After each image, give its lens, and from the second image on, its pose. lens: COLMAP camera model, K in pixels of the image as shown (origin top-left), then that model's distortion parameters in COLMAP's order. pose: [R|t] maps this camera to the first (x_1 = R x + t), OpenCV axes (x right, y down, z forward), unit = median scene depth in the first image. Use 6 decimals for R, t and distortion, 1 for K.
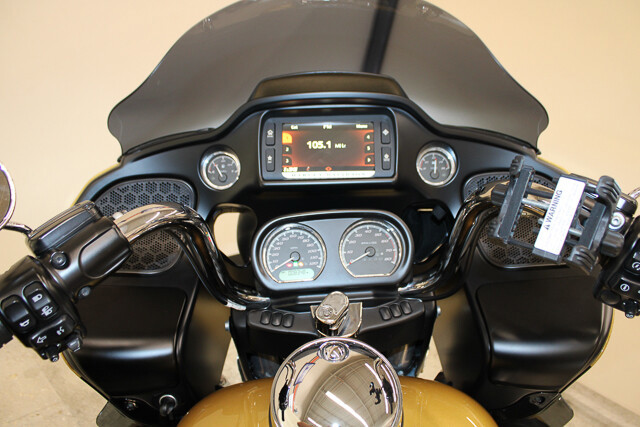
lens RADIAL K [[522.0, 0, 322.8], [0, 522.0, 218.5], [0, 0, 1]] dist [-0.170473, 0.139307]
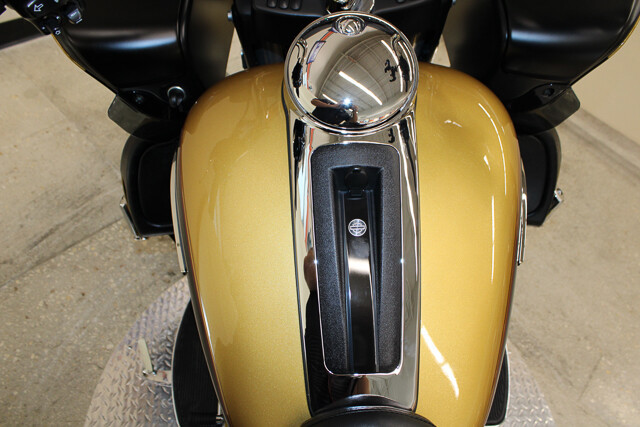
lens RADIAL K [[522.0, 0, 322.8], [0, 522.0, 218.5], [0, 0, 1]] dist [-0.170473, 0.139307]
pose [[0.999928, -0.006972, 0.009743, -0.030112], [0.001165, 0.865953, 0.500124, 0.073044], [-0.011924, -0.500077, 0.865899, 0.005725]]
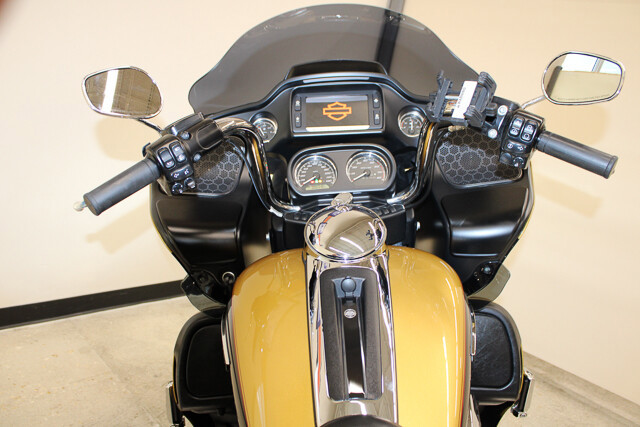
lens RADIAL K [[522.0, 0, 322.8], [0, 522.0, 218.5], [0, 0, 1]] dist [-0.170473, 0.139307]
pose [[0.999673, -0.016926, -0.019183, -0.008378], [0.014680, 0.993630, -0.111732, 0.365380], [0.020952, 0.111414, 0.993553, -0.472300]]
